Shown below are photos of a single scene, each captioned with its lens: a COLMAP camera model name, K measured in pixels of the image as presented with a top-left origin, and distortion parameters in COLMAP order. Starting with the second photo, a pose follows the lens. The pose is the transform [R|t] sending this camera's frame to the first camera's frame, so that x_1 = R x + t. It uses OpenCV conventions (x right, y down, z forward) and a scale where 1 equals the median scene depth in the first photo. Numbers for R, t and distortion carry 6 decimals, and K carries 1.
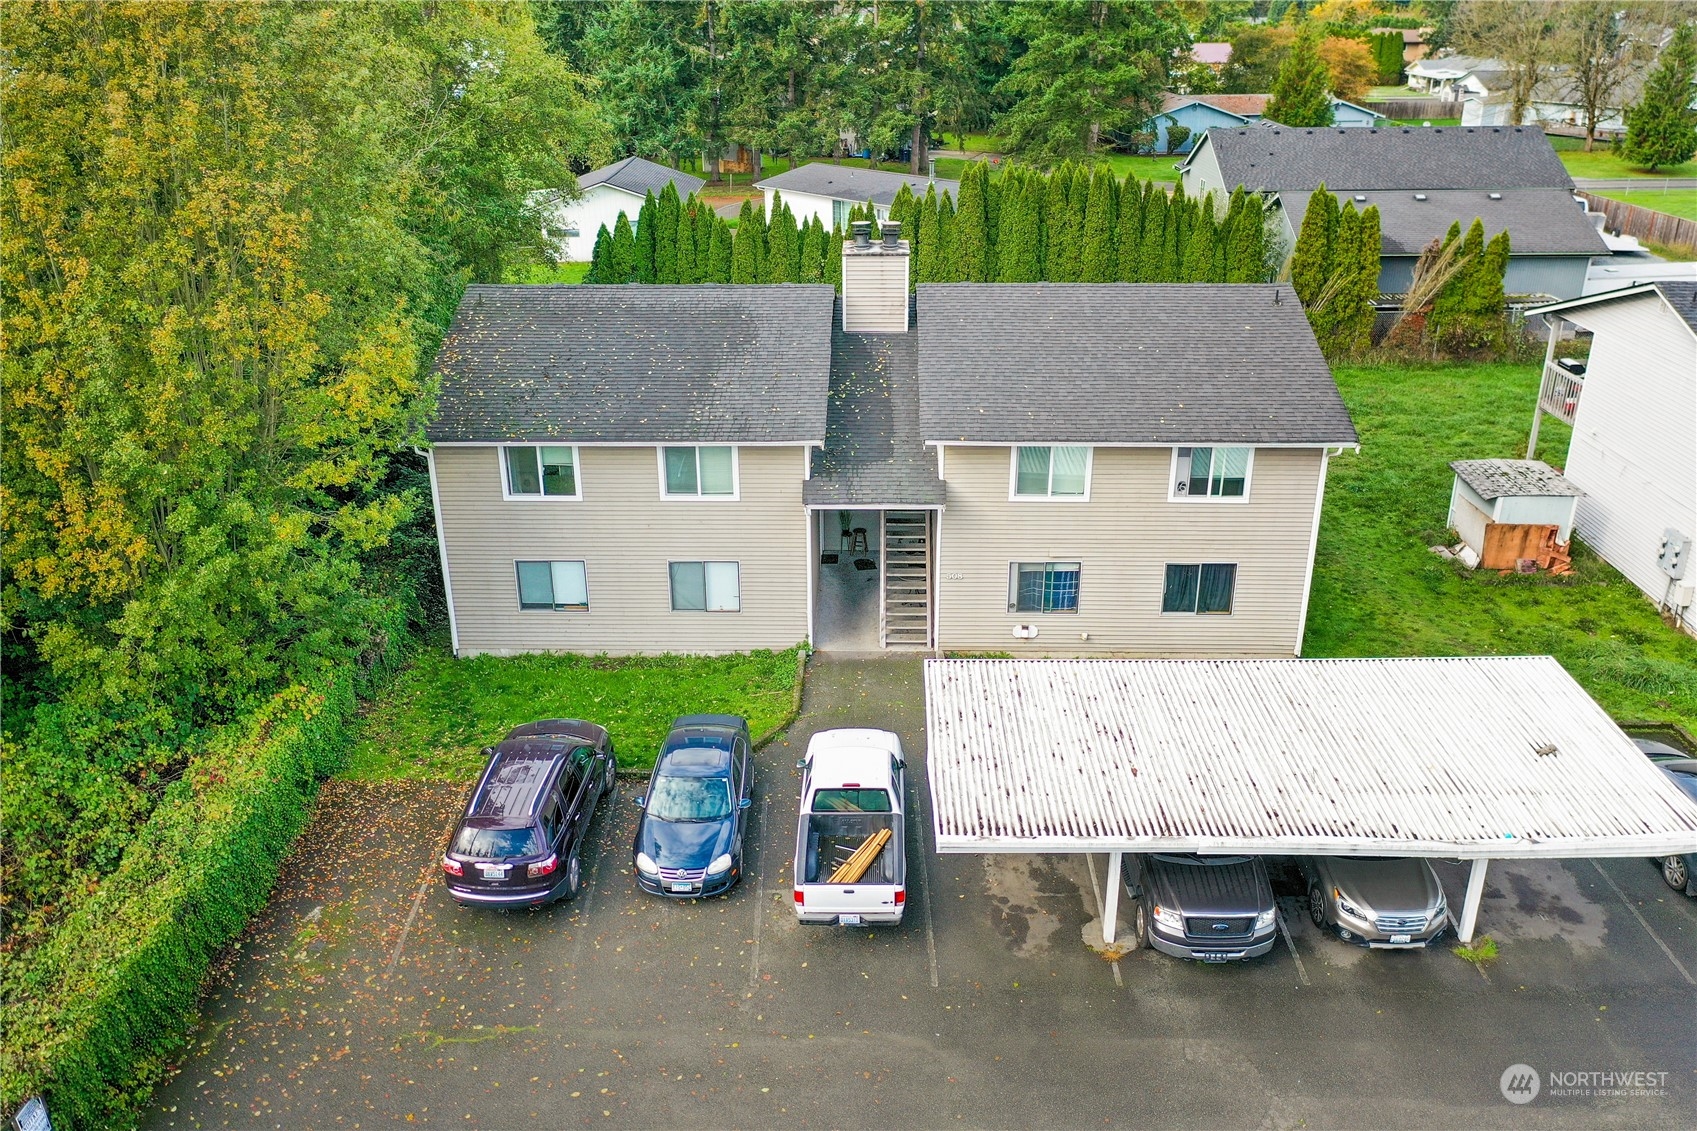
lens RADIAL K [[1450.9, 0, 831.7], [0, 1450.9, 569.2], [0, 0, 1]] dist [0.001896, -0.000043]
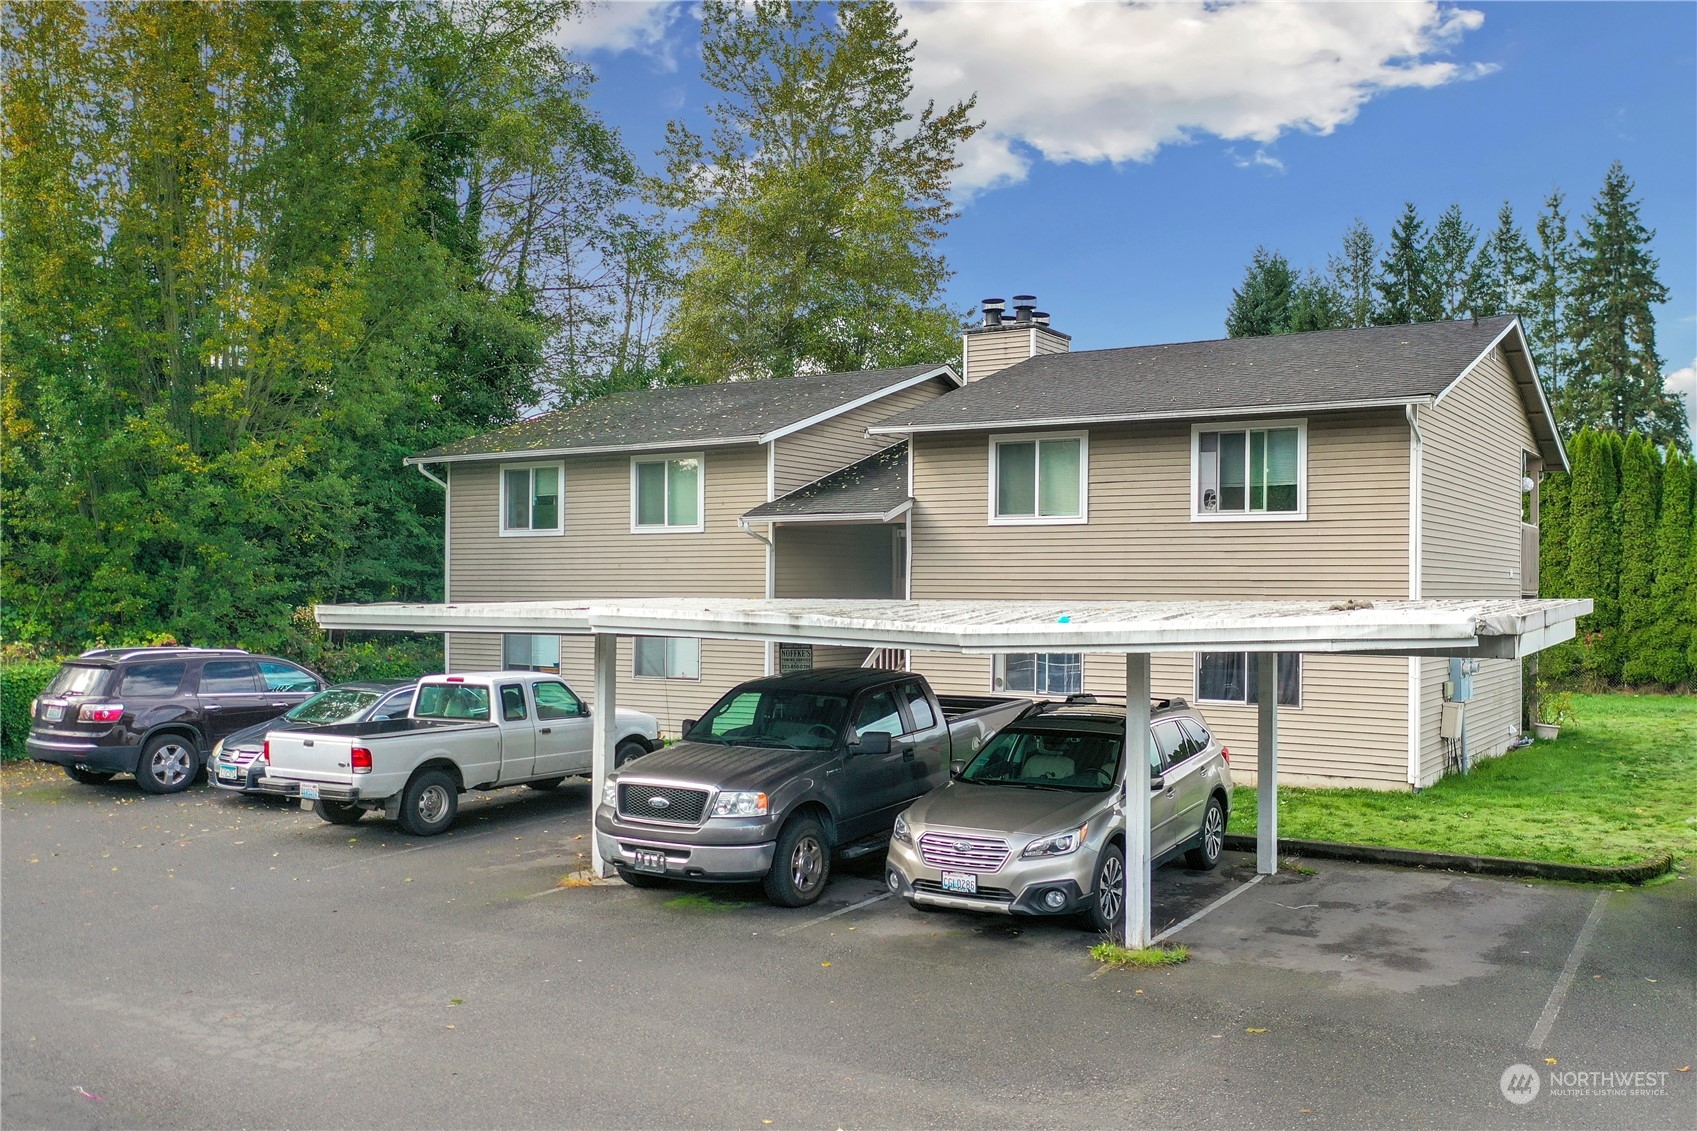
lens RADIAL K [[1553.6, 0, 894.2], [0, 1553.6, 586.3], [0, 0, 1]] dist [0.001539, 0.000000]
pose [[0.860491, 0.010101, -0.509365, 0.472510], [-0.210976, 0.917111, -0.338224, 0.252957], [0.463728, 0.398503, 0.791297, 0.355527]]
